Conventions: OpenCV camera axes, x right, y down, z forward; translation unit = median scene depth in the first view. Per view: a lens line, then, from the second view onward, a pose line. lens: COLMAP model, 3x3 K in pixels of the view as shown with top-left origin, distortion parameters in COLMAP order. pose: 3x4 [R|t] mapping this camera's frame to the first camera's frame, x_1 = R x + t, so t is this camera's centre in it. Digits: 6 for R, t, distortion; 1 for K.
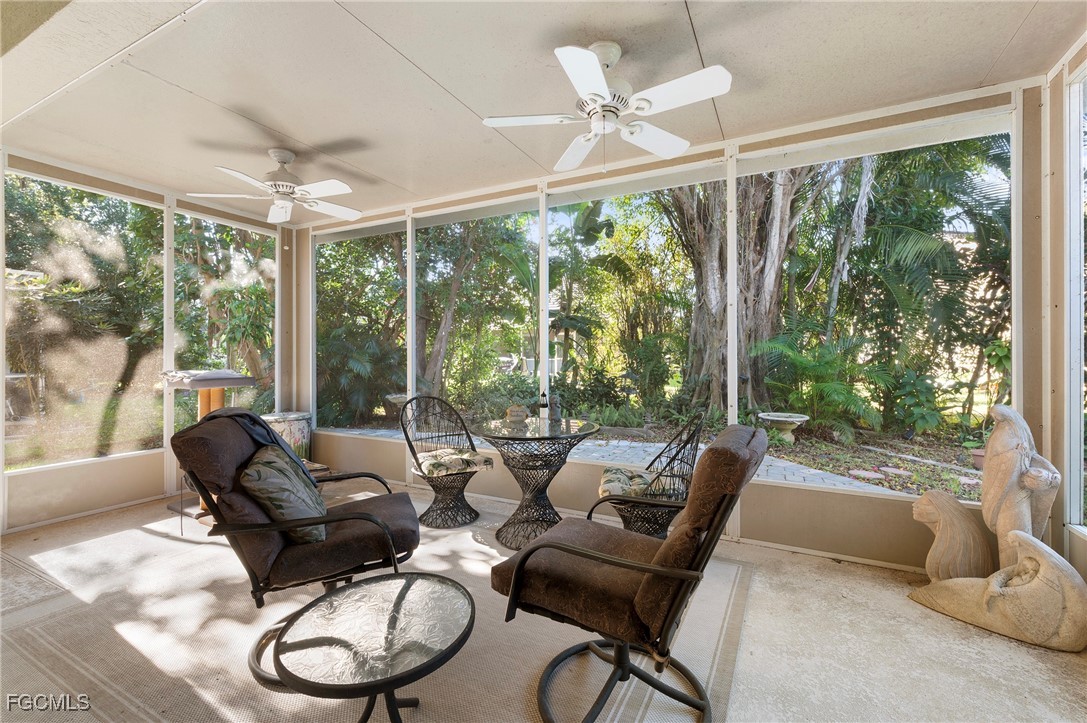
lens RADIAL K [[453.5, 0, 547.8], [0, 453.5, 338.2], [0, 0, 1]] dist [0.001128, 0.000005]
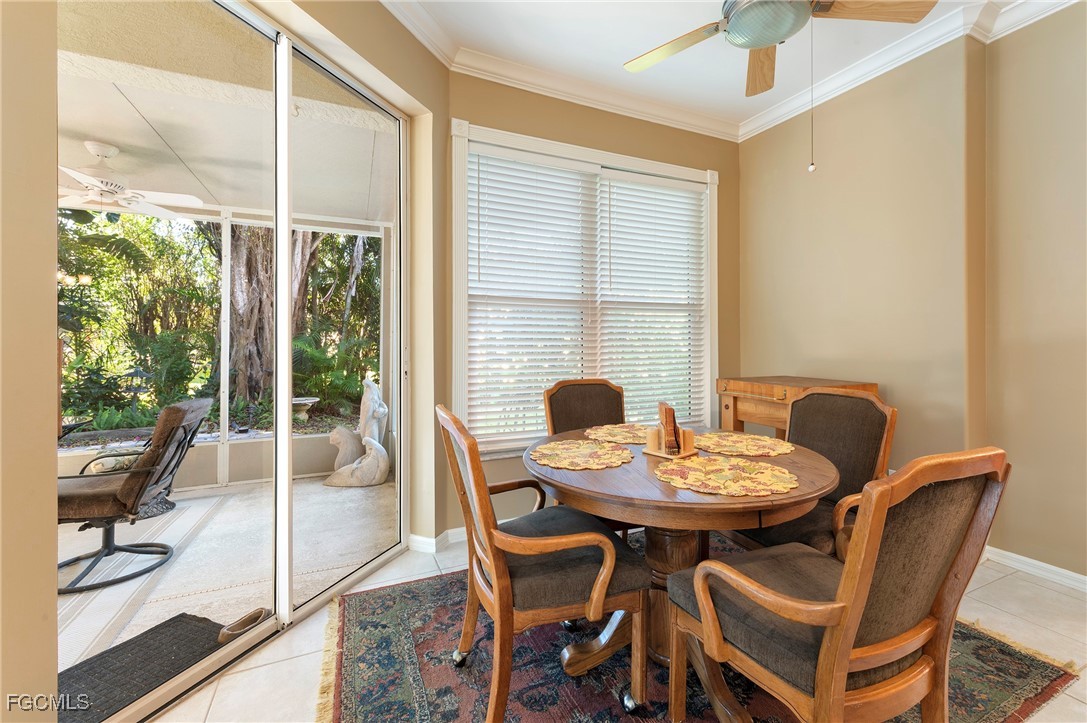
lens RADIAL K [[453.5, 0, 547.8], [0, 453.5, 338.2], [0, 0, 1]] dist [0.001128, 0.000005]
pose [[0.623471, 0.011605, 0.781761, -0.026729], [-0.026922, 0.999616, 0.006631, -0.019682], [-0.781383, -0.025181, 0.623543, -0.239410]]
